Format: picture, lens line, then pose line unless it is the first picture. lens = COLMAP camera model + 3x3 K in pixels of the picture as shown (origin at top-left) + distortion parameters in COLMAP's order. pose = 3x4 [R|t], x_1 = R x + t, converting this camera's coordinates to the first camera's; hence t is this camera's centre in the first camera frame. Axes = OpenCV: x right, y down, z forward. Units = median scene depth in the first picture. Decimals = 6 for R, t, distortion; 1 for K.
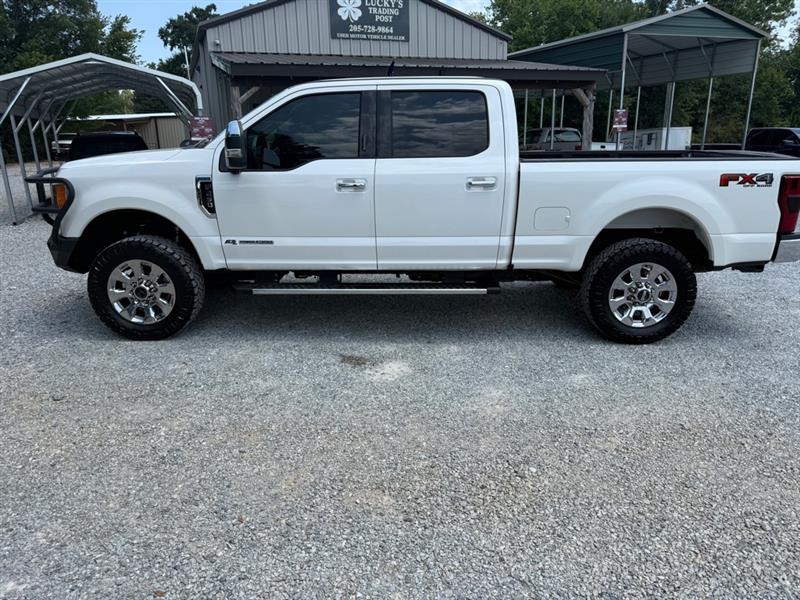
lens RADIAL K [[570.3, 0, 399.0], [0, 570.3, 302.1], [0, 0, 1]] dist [0.023599, -0.024398]
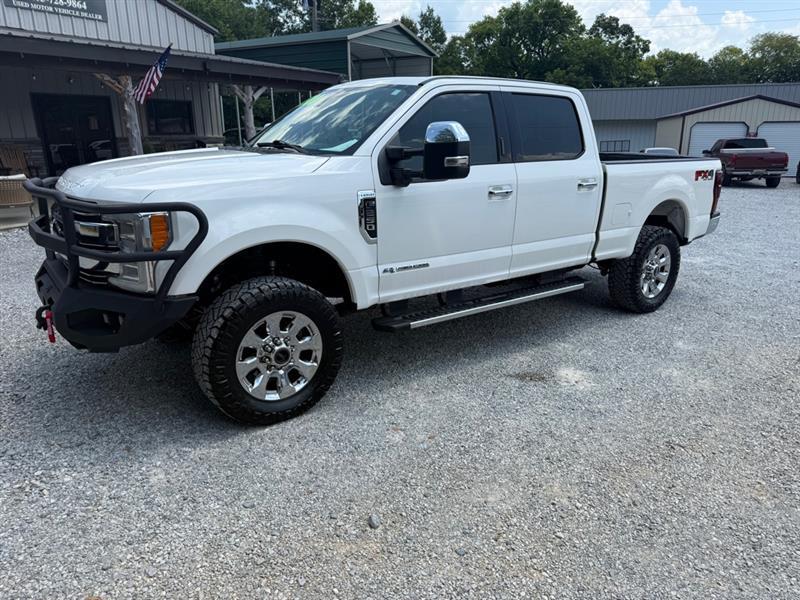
lens RADIAL K [[570.3, 0, 397.0], [0, 570.3, 304.7], [0, 0, 1]] dist [0.023599, -0.024398]
pose [[0.800428, -0.161565, 0.577244, -0.757833], [0.158235, 0.985784, 0.056497, -0.101041], [-0.578166, 0.046119, 0.814615, 0.337634]]
